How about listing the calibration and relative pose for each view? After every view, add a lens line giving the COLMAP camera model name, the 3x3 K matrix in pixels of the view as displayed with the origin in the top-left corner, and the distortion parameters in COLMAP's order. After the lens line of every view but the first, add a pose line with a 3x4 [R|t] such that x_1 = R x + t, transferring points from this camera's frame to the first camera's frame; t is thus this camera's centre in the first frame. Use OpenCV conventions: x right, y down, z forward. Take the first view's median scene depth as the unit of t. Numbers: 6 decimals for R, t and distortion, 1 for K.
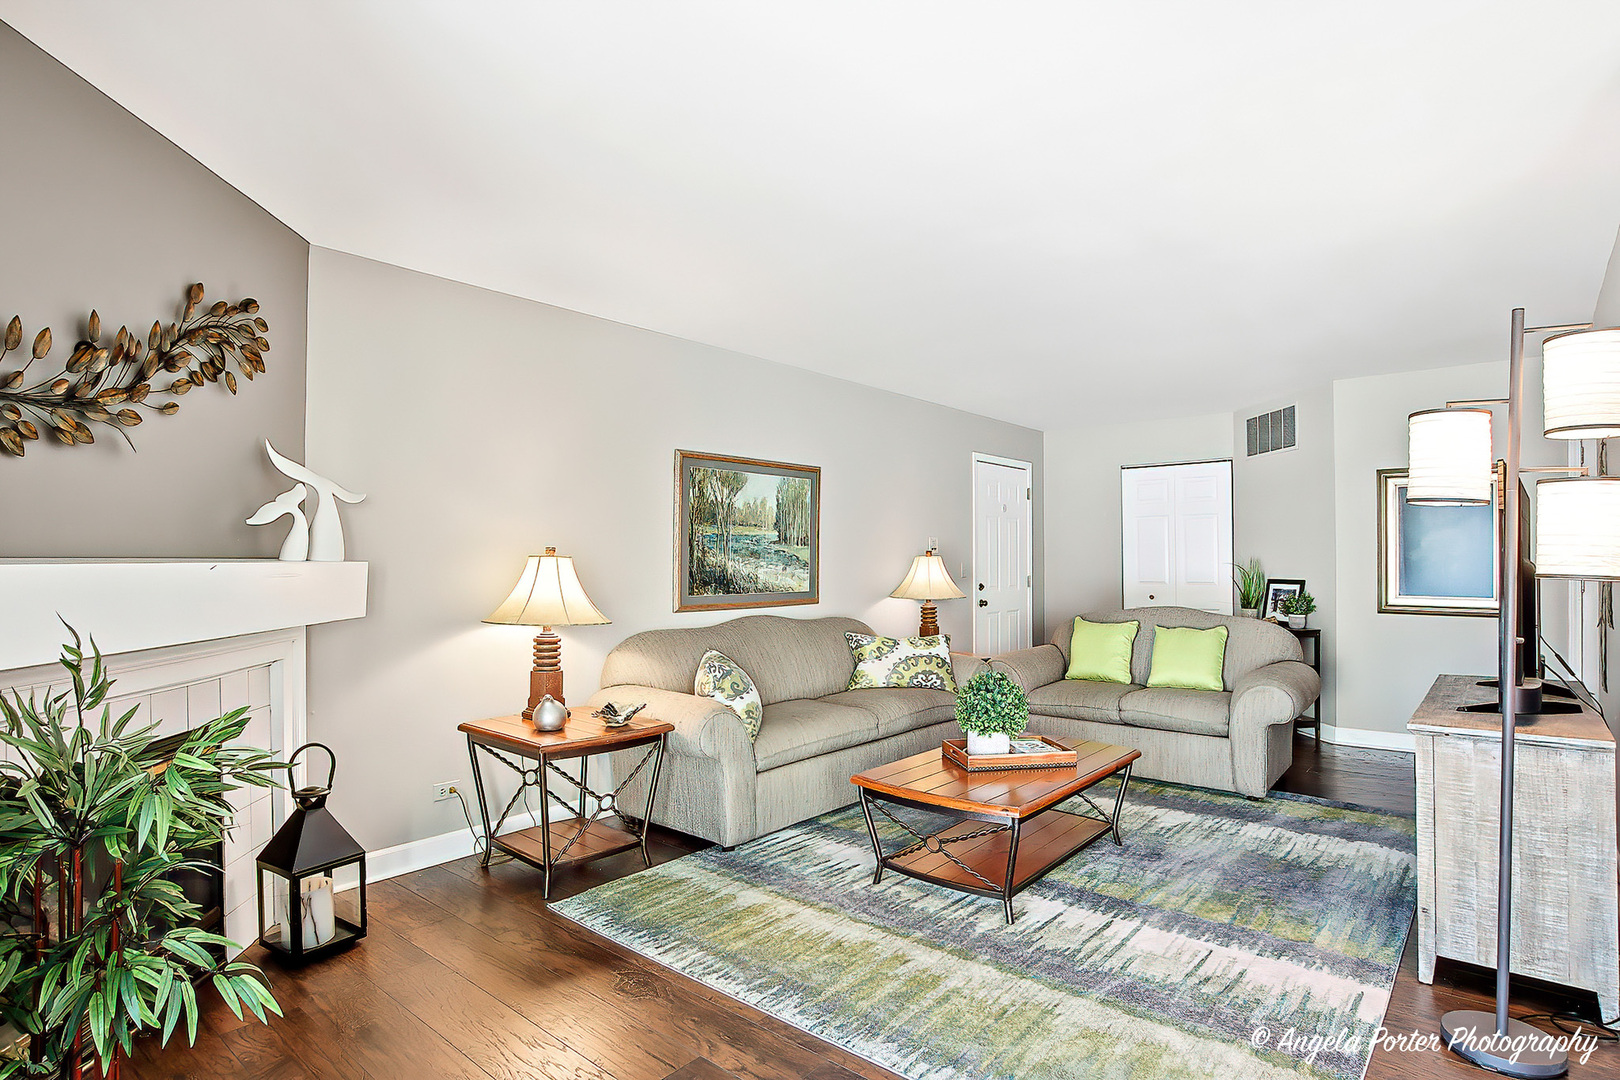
lens RADIAL K [[833.0, 0, 809.5], [0, 833.0, 552.8], [0, 0, 1]] dist [-0.003194, -0.000031]
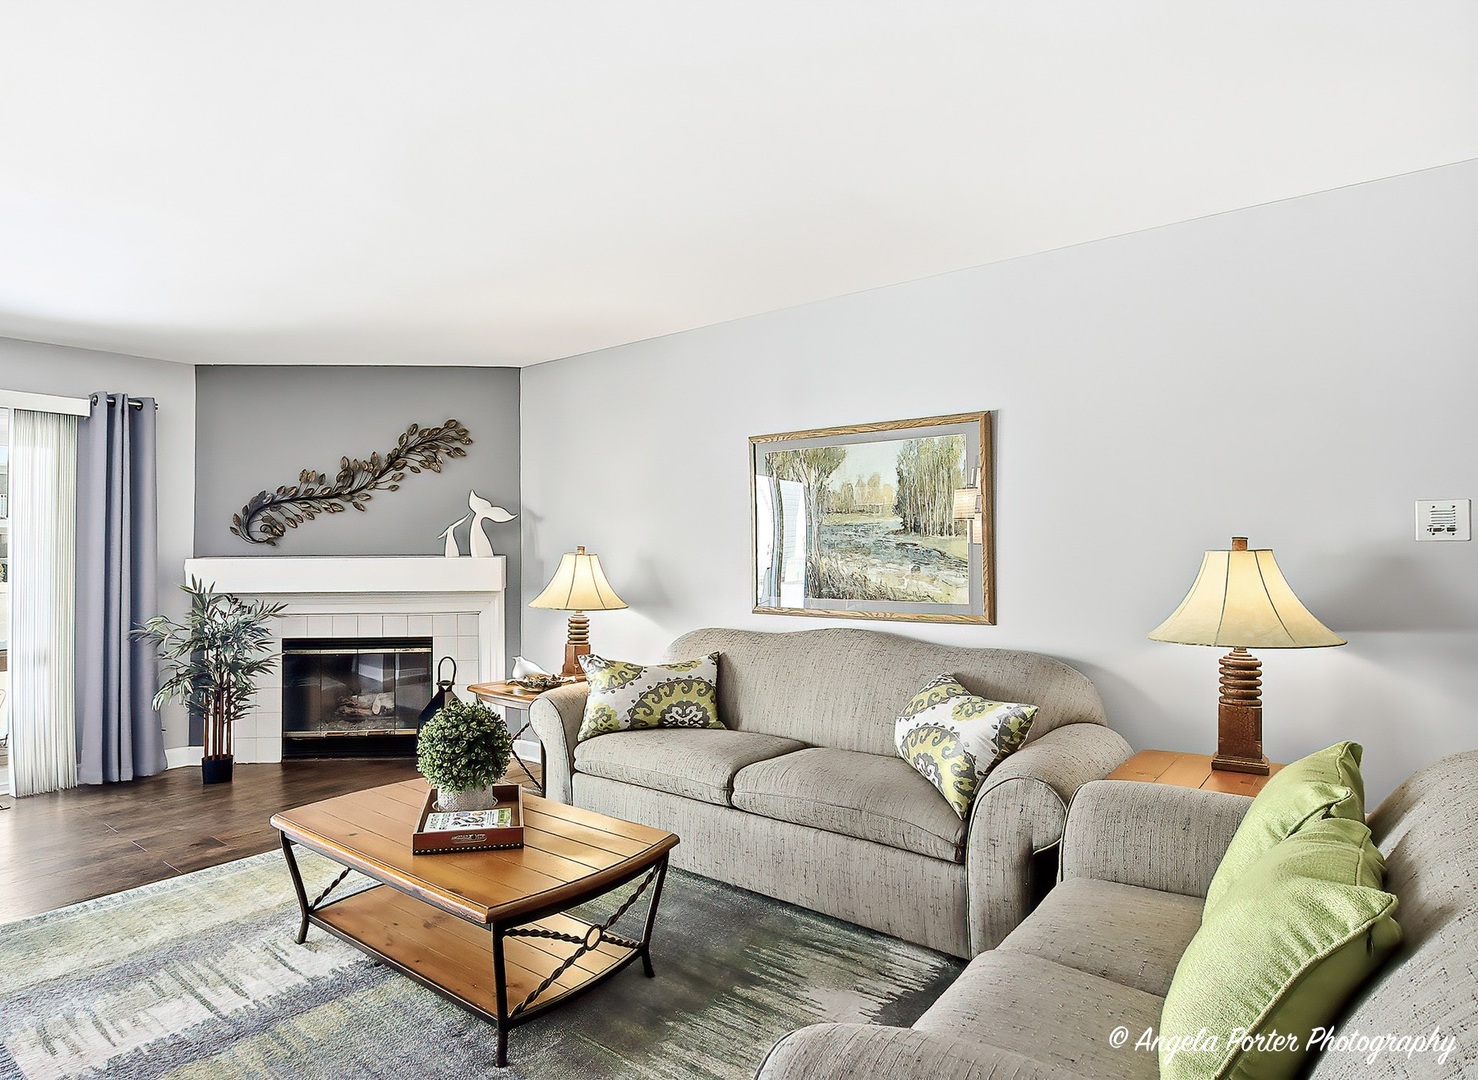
lens RADIAL K [[879.3, 0, 738.6], [0, 879.3, 539.8], [0, 0, 1]] dist [-0.007637, -0.002495]
pose [[0.012407, -0.014936, -0.999811, 0.728443], [0.008286, 0.999856, -0.014834, 0.004075], [0.999889, -0.008100, 0.012529, 0.868079]]
